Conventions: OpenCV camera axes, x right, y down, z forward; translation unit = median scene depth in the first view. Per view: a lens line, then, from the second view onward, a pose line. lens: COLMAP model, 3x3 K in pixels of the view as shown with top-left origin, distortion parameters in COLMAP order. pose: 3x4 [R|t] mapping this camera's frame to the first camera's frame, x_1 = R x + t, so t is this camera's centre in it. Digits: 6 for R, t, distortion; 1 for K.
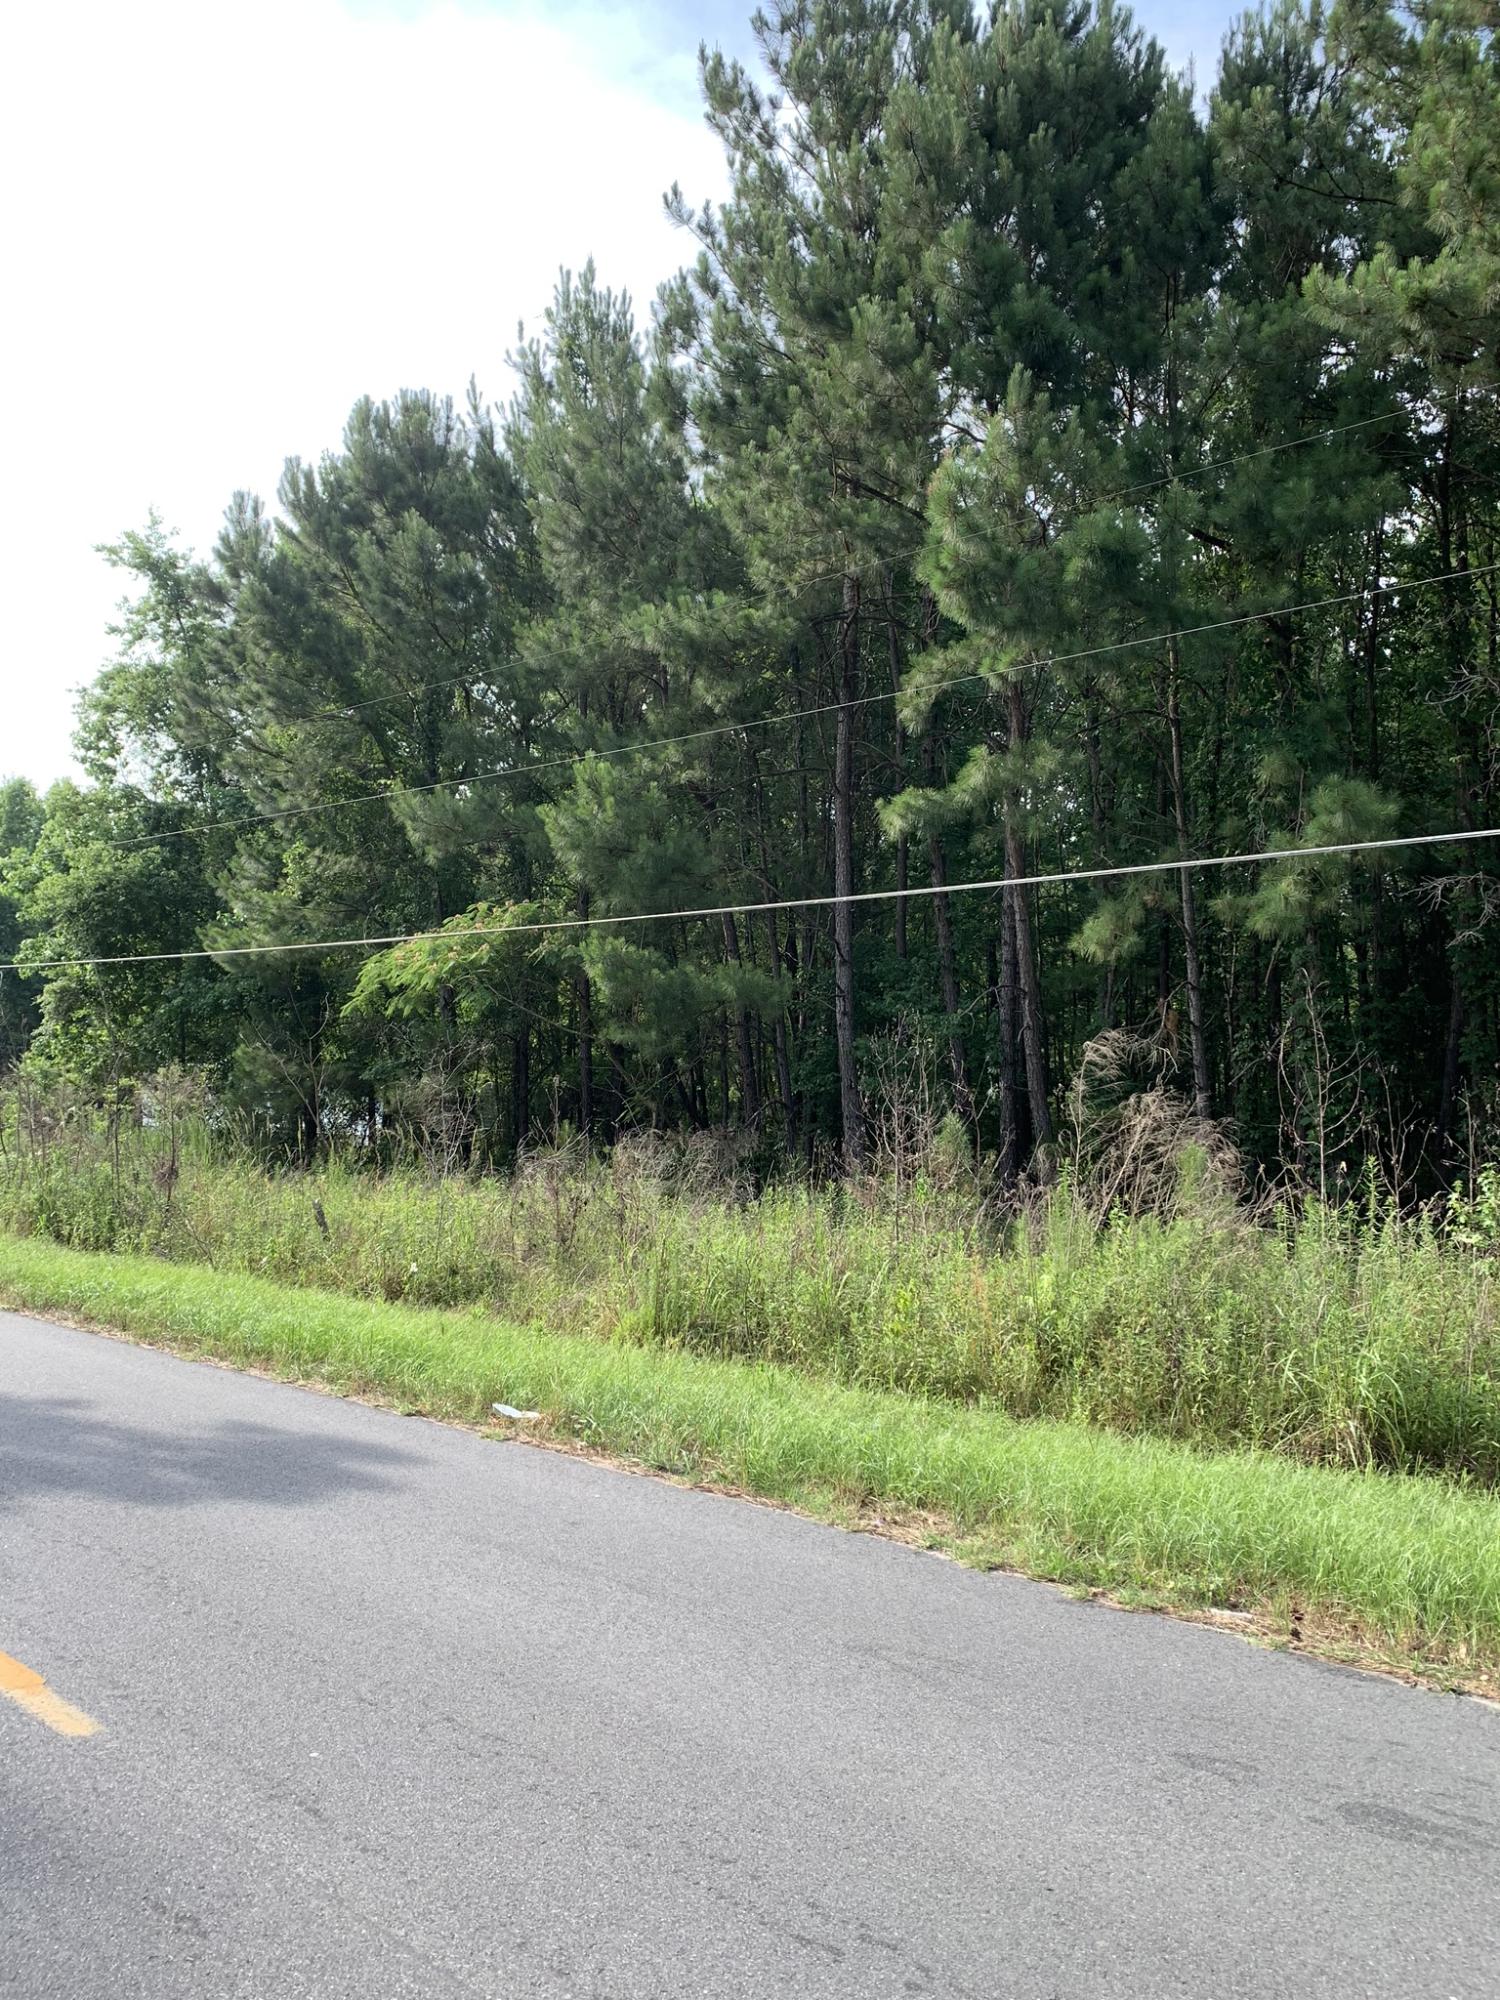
lens RADIAL K [[1663.4, 0, 751.4], [0, 1663.4, 890.3], [0, 0, 1]] dist [0.058555, -0.007838]
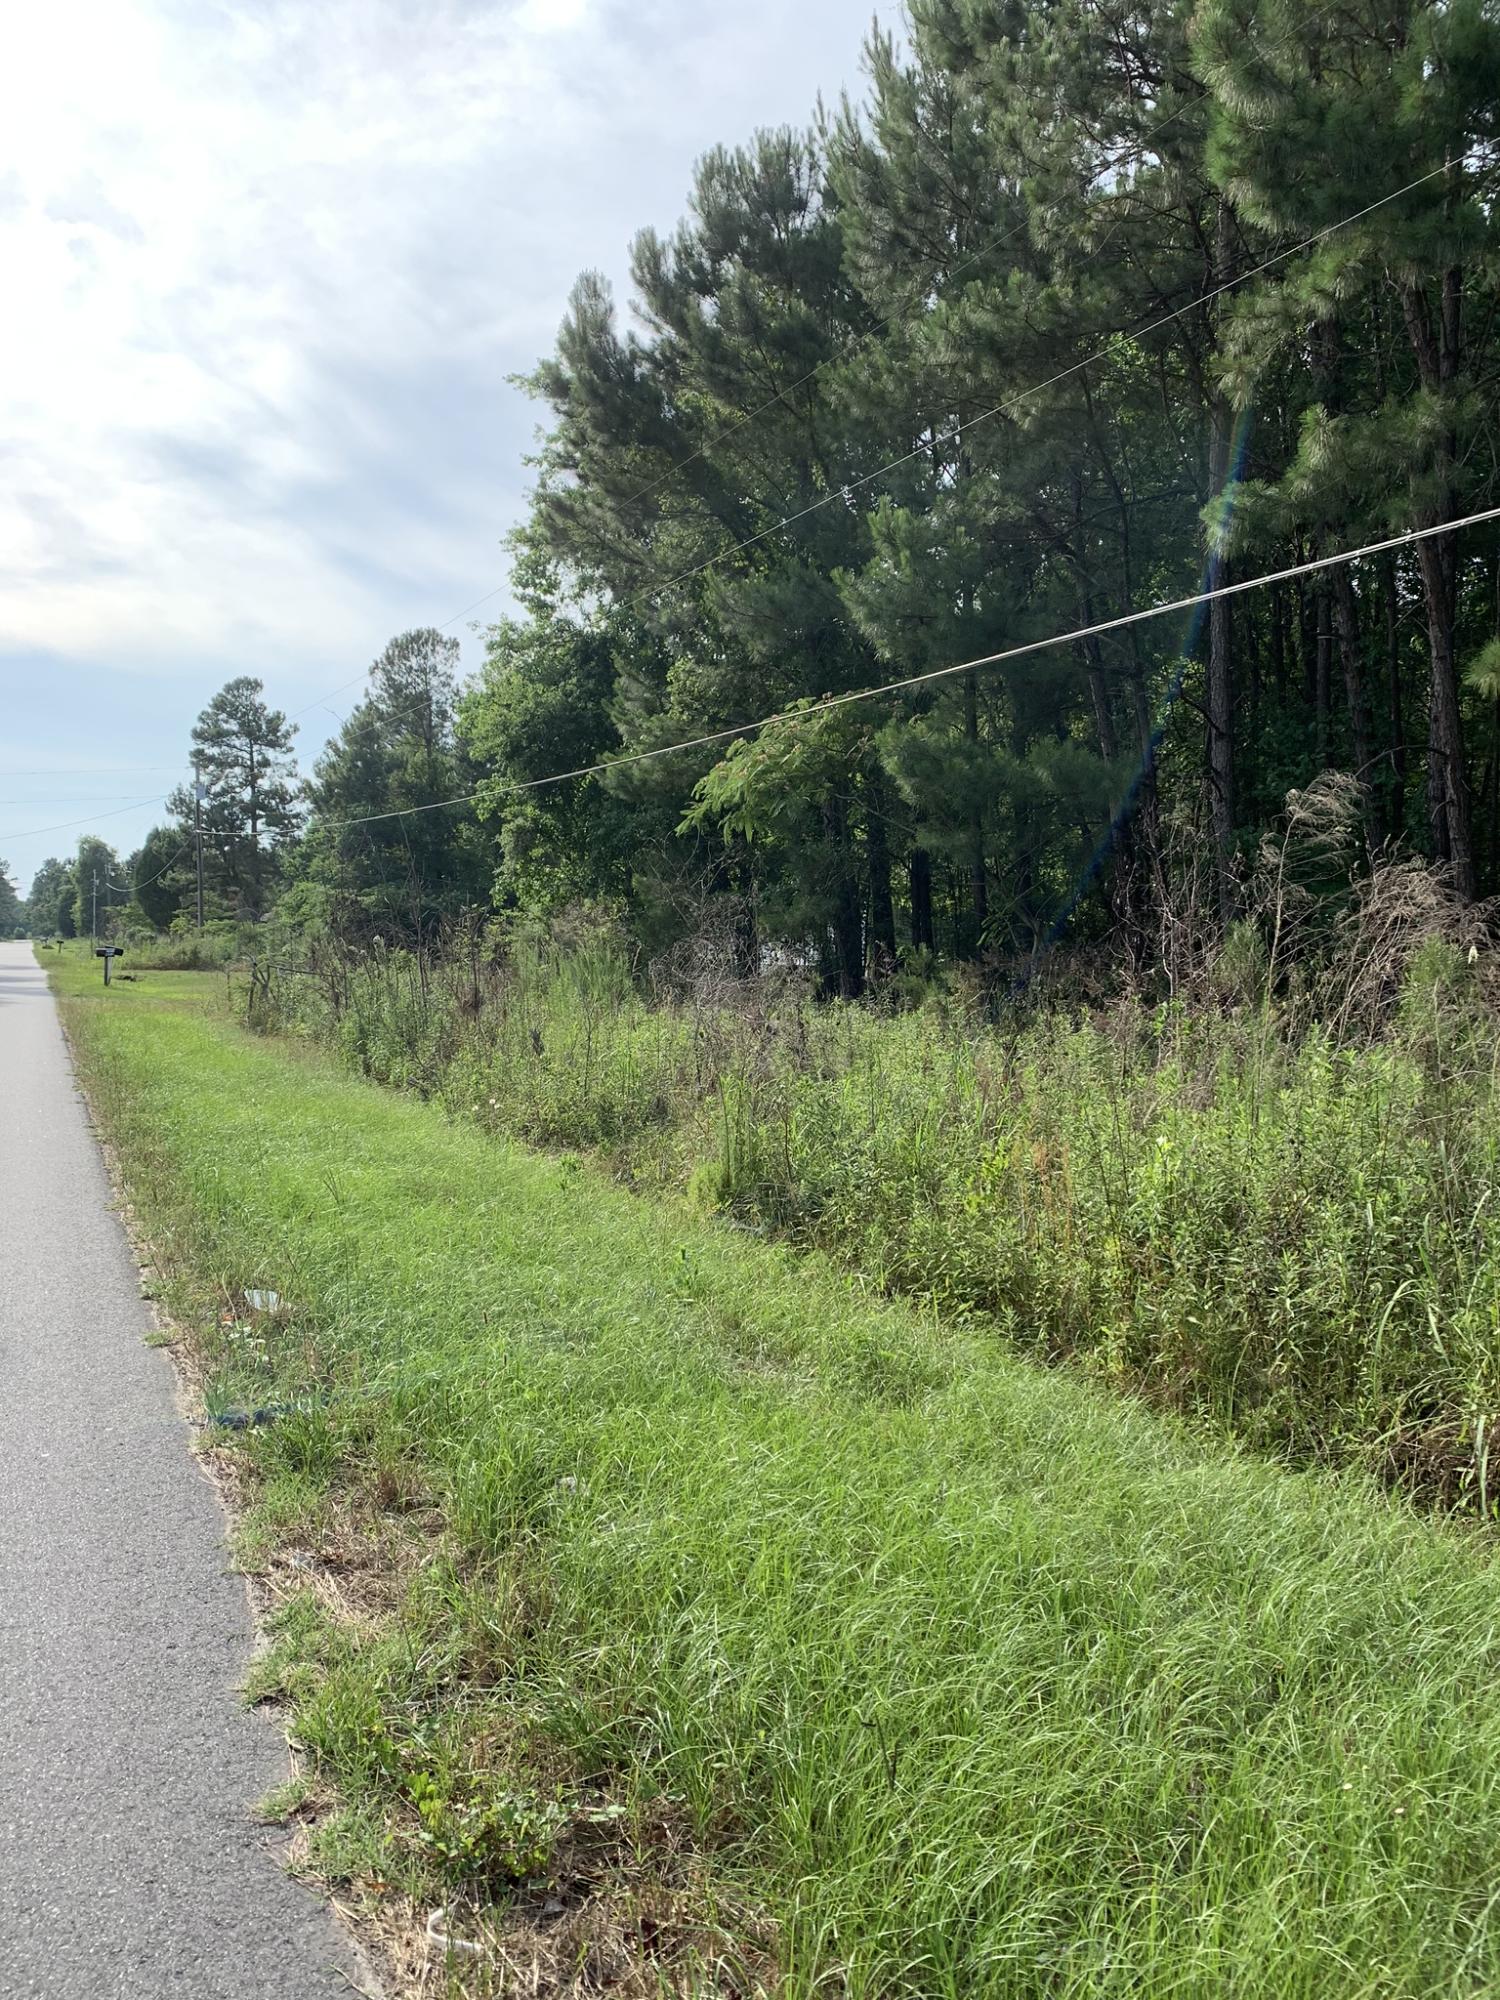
lens RADIAL K [[1663.4, 0, 751.4], [0, 1663.4, 890.3], [0, 0, 1]] dist [0.058555, -0.007838]
pose [[0.924847, -0.033276, -0.378880, 0.117203], [0.068909, 0.994339, 0.080877, 0.028938], [0.374044, -0.100907, 0.921905, 0.147290]]
